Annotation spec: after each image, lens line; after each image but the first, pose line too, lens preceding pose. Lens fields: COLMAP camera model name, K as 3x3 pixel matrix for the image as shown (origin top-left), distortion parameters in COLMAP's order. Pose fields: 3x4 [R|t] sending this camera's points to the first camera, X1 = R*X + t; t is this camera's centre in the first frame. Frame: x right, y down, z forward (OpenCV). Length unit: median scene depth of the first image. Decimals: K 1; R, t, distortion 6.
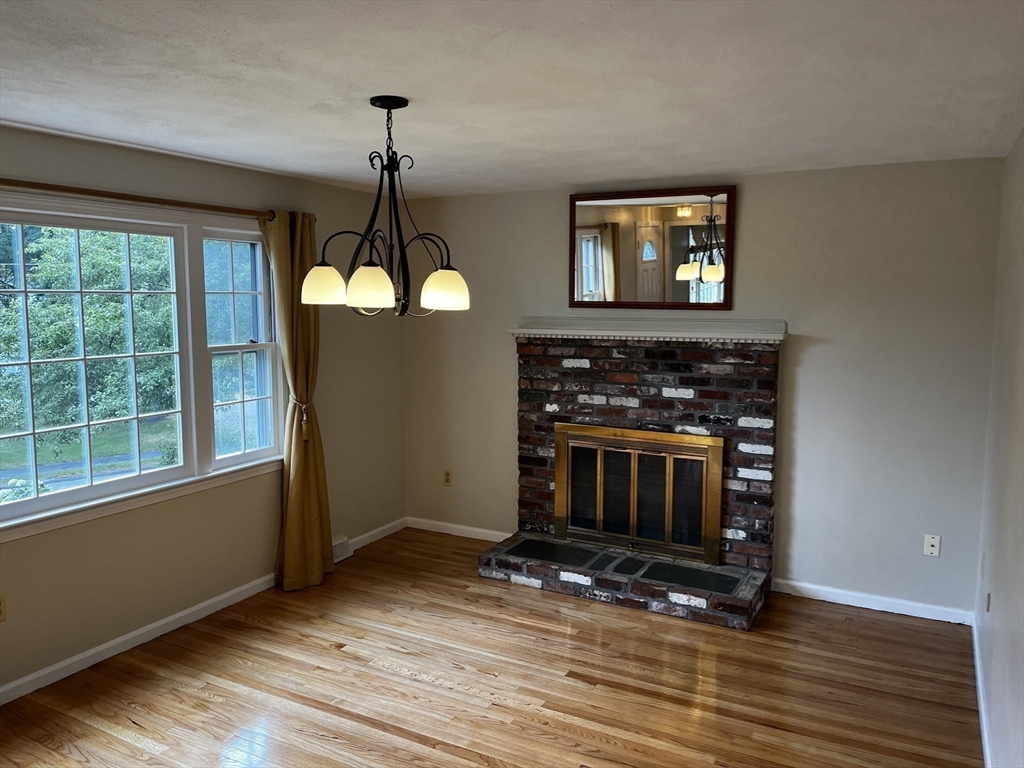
lens RADIAL K [[784.2, 0, 521.1], [0, 784.2, 383.2], [0, 0, 1]] dist [0.076632, -0.112634]
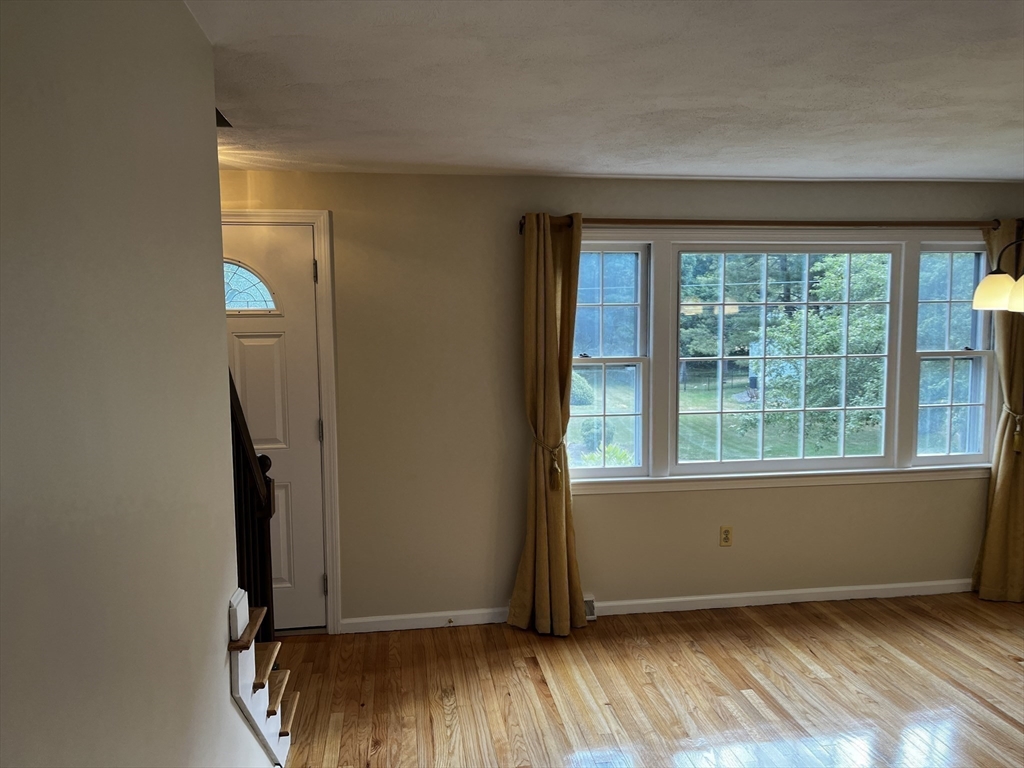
lens RADIAL K [[784.2, 0, 511.0], [0, 784.2, 386.2], [0, 0, 1]] dist [0.076632, -0.112634]
pose [[0.600244, 0.067125, -0.796995, 0.134483], [-0.076833, 0.996703, 0.026079, 0.015025], [0.796118, 0.045582, 0.603422, -0.095747]]
